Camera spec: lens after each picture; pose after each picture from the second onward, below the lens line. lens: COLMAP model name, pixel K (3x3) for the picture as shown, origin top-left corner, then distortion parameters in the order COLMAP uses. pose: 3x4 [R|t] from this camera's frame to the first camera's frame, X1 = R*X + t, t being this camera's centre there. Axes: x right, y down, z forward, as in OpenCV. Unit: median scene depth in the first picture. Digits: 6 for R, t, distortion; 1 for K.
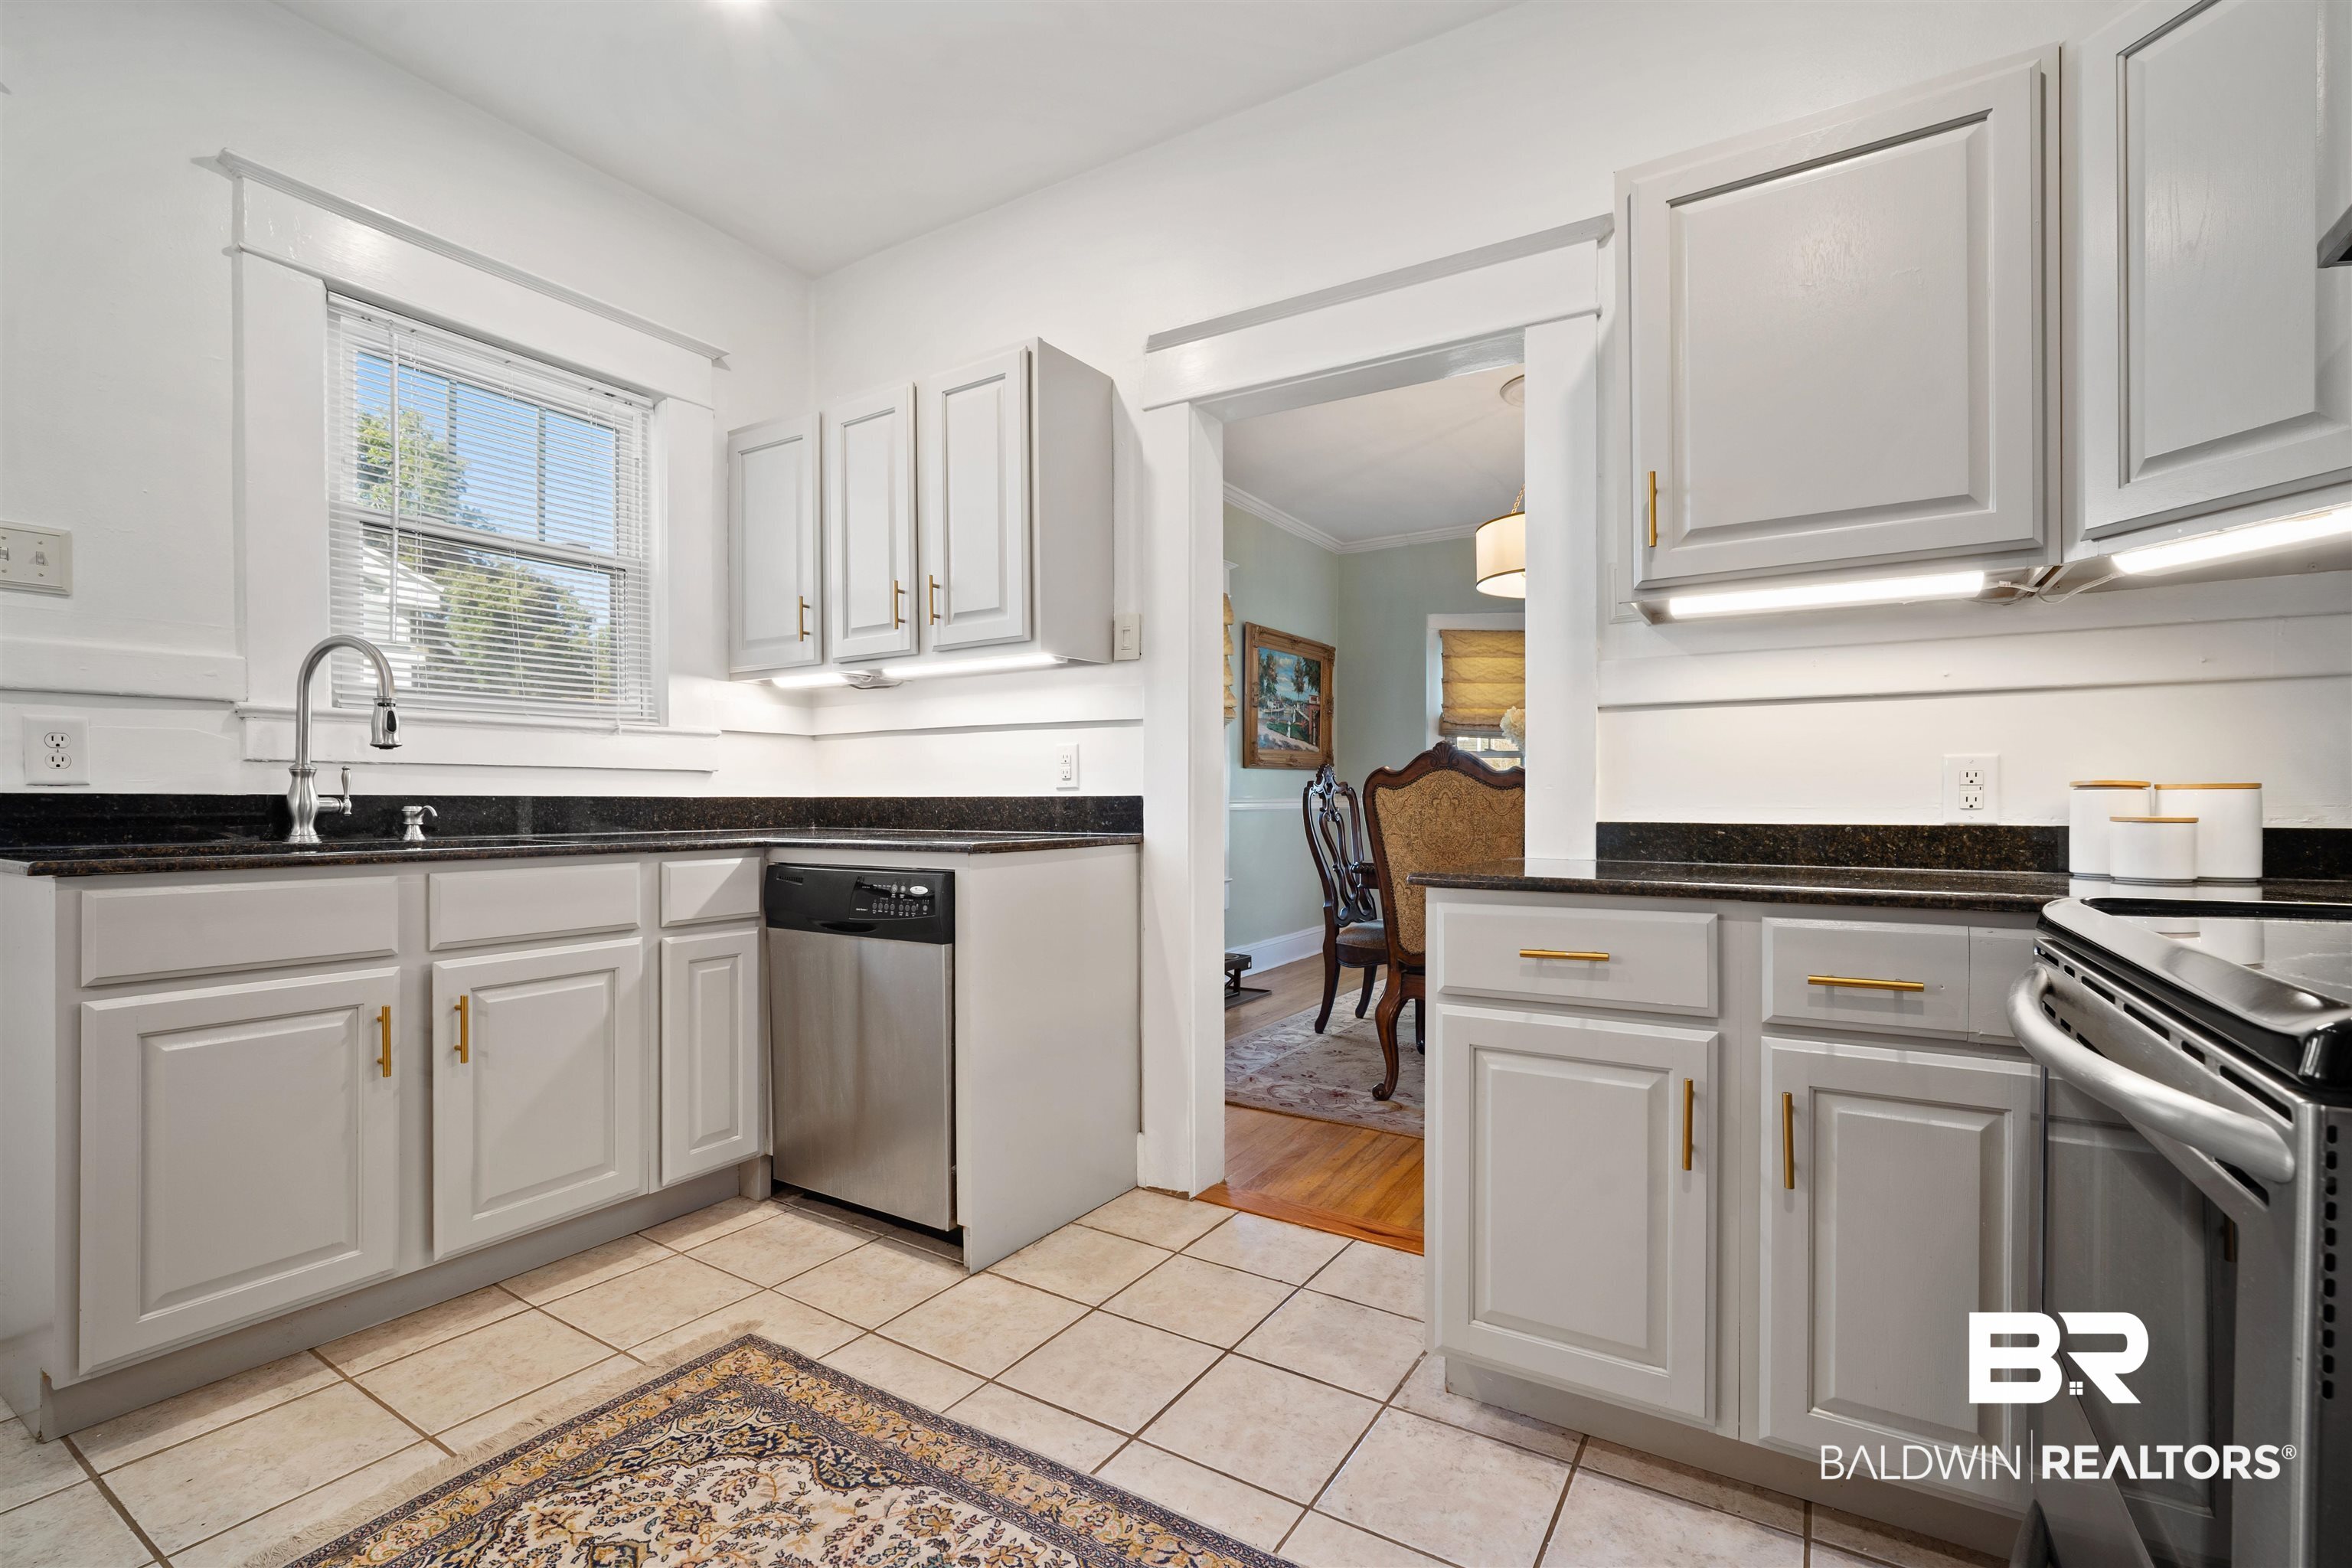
lens RADIAL K [[1039.9, 0, 1184.4], [0, 1039.9, 796.4], [0, 0, 1]] dist [-0.007759, 0.002935]
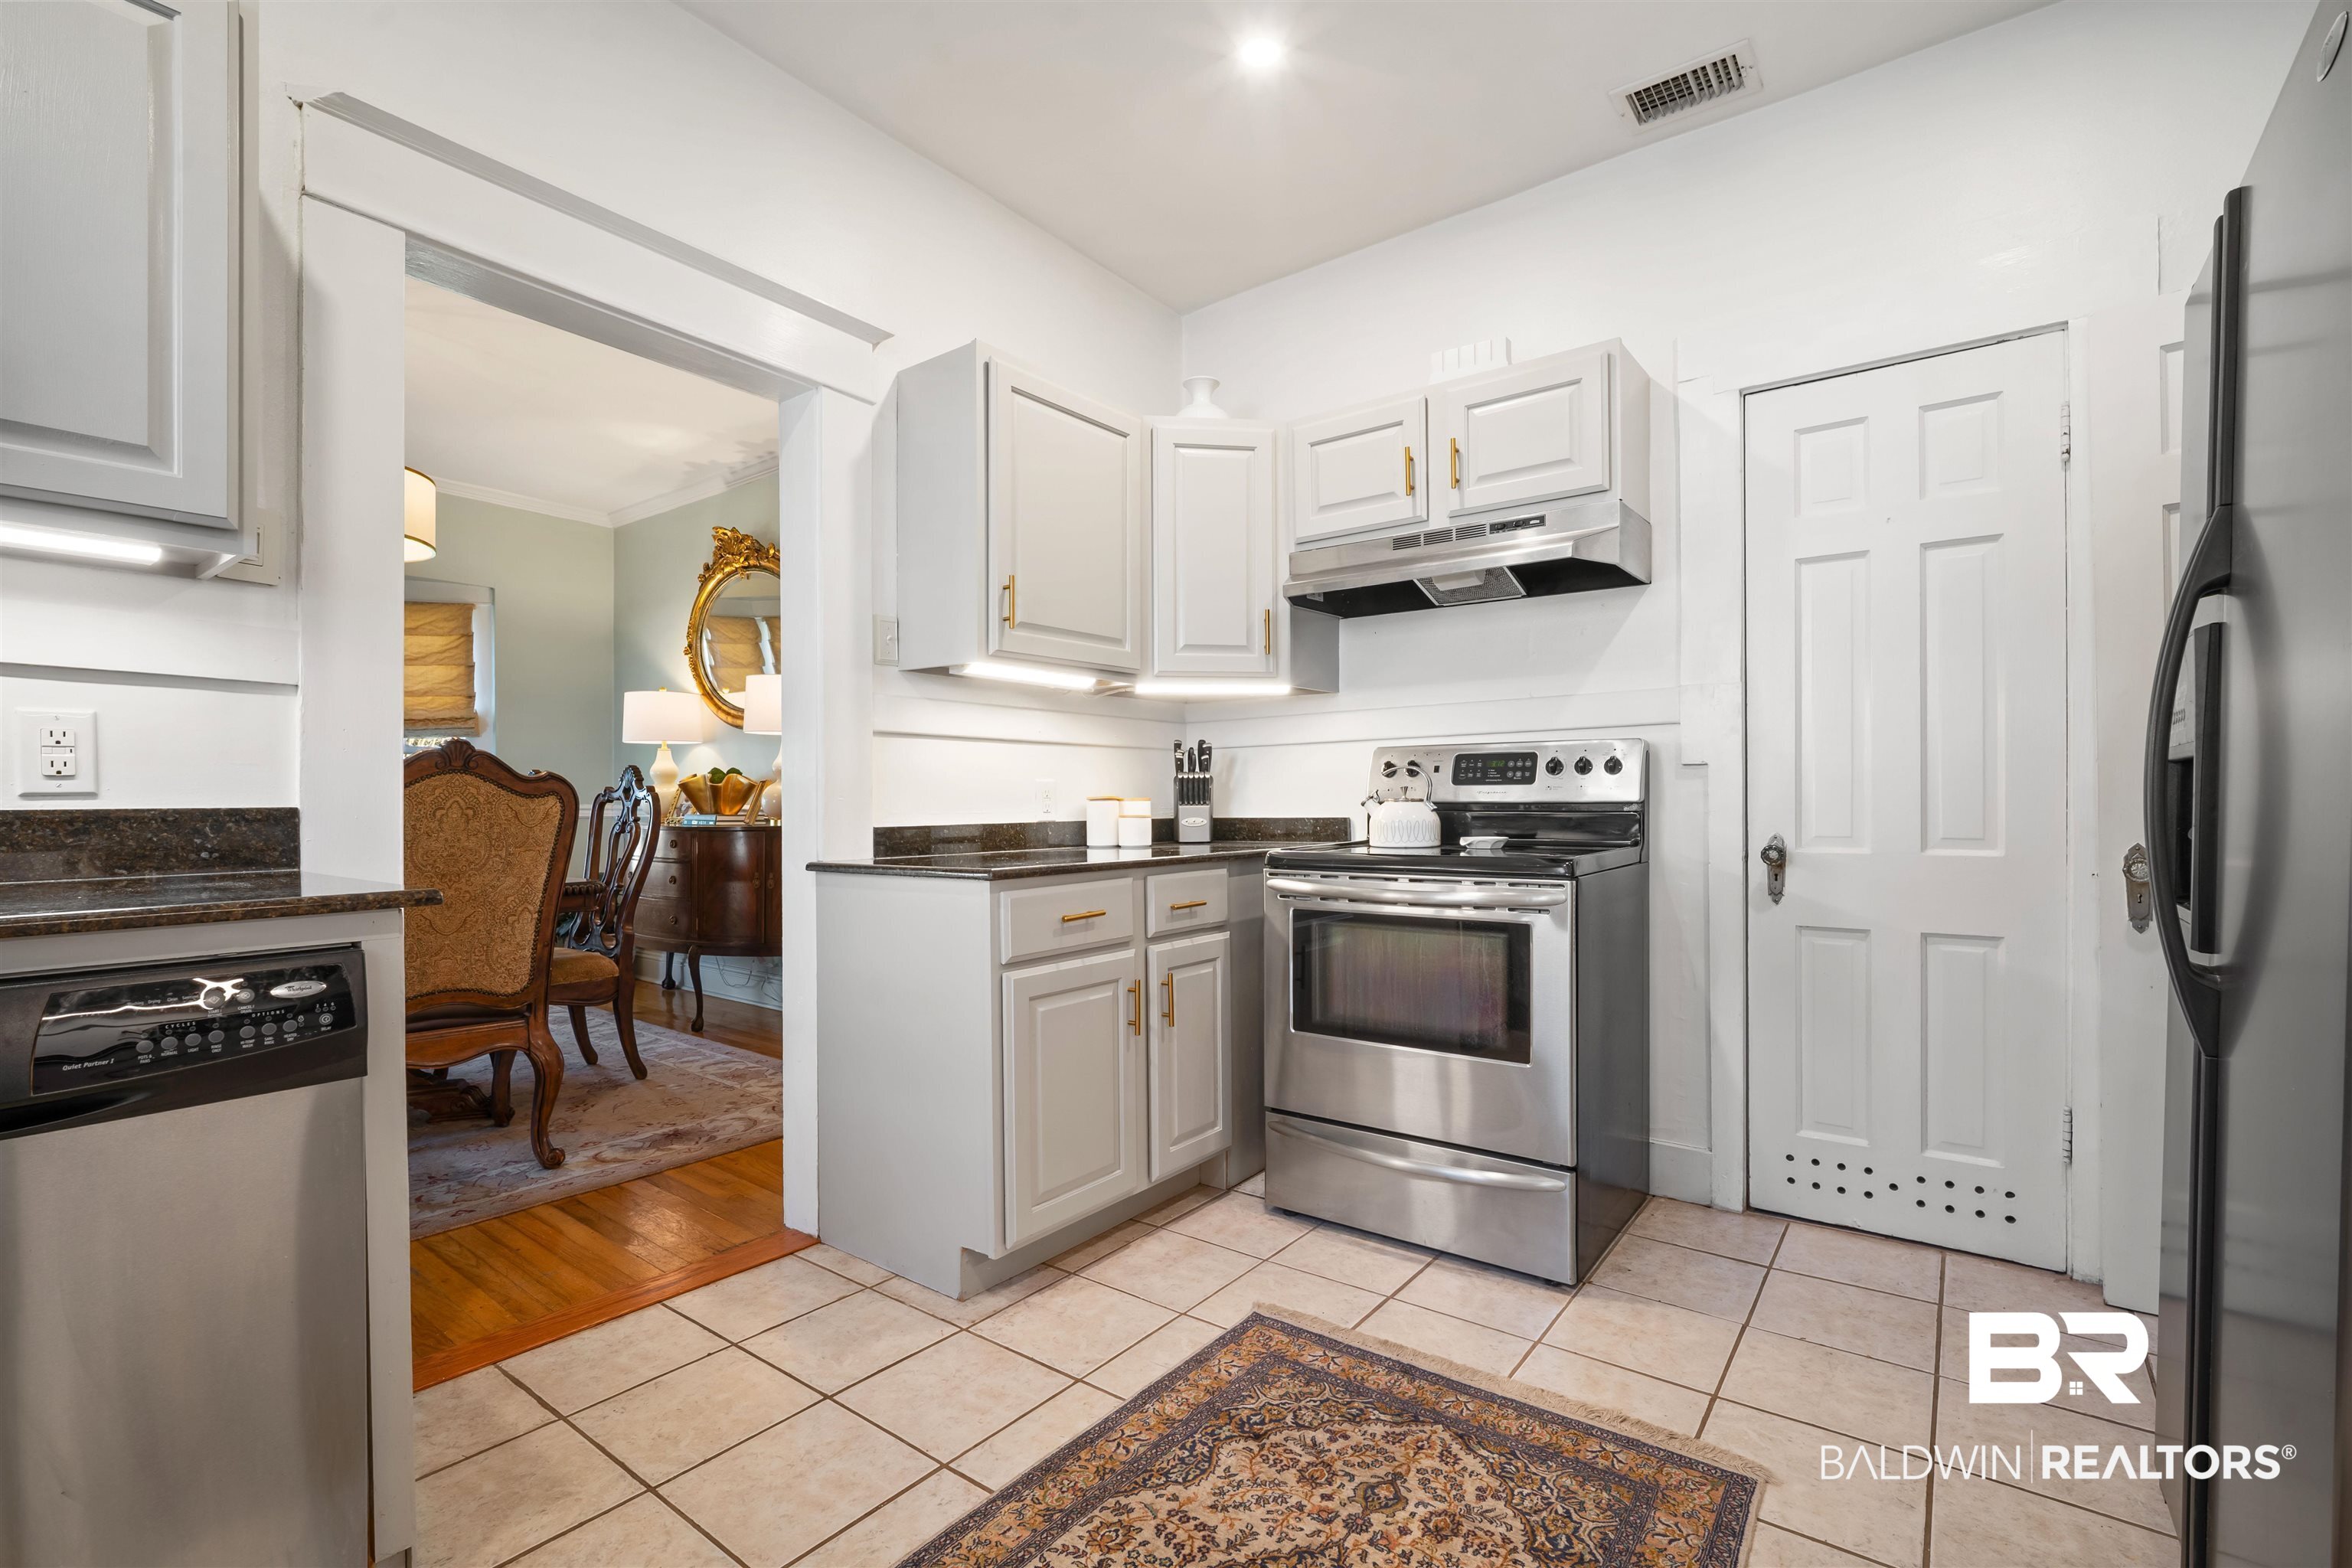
lens RADIAL K [[1039.9, 0, 1188.2], [0, 1039.9, 796.0], [0, 0, 1]] dist [-0.007759, 0.002935]
pose [[0.095778, 0.003456, 0.995397, -0.920396], [0.000173, 0.999994, -0.003489, -0.008209], [-0.995403, 0.000506, 0.095777, 0.623081]]
